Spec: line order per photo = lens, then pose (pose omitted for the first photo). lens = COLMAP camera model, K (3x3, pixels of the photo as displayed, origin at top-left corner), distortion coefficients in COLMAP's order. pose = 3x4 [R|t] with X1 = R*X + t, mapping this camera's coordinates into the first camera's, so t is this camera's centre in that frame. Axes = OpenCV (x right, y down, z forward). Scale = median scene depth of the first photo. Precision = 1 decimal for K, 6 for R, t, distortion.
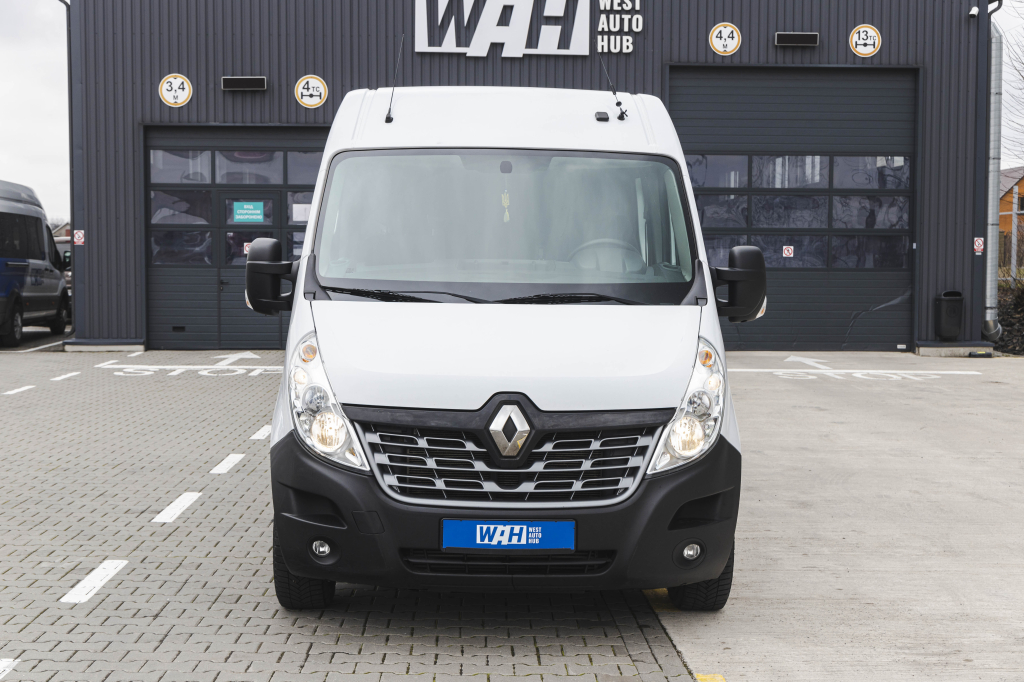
lens RADIAL K [[1535.9, 0, 512.0], [0, 1535.9, 341.0], [0, 0, 1]] dist [0.005593, 0.022000]
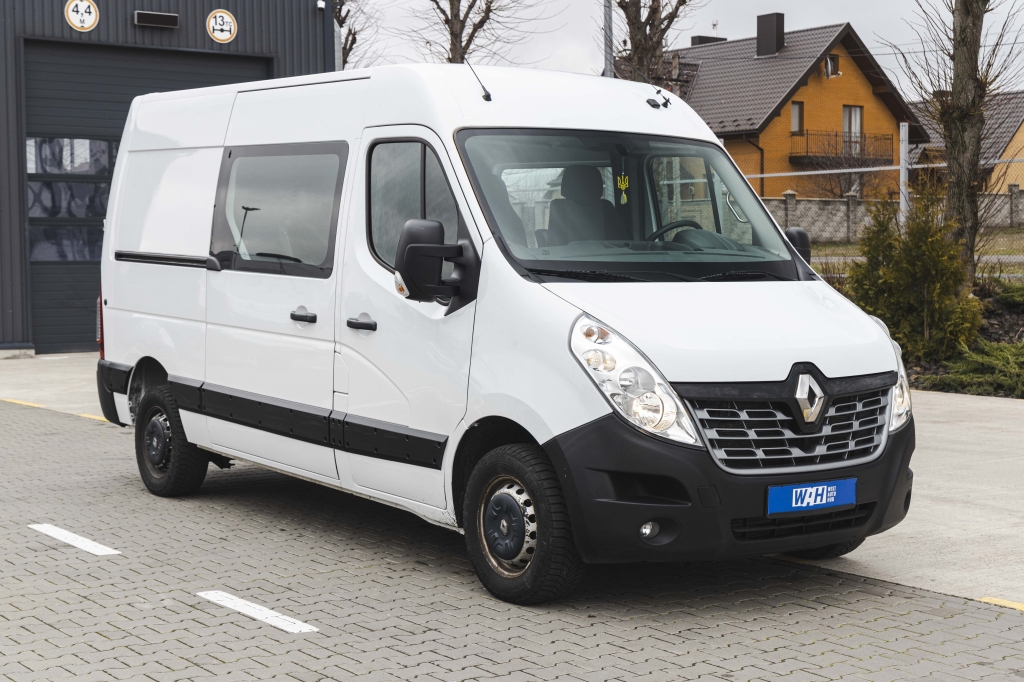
lens RADIAL K [[1566.4, 0, 512.0], [0, 1566.4, 341.0], [0, 0, 1]] dist [0.107912, -0.120995]
pose [[0.842782, -0.043270, 0.536513, -0.751158], [0.040734, 0.999032, 0.016585, -0.007727], [-0.536712, 0.007877, 0.843729, 0.188351]]
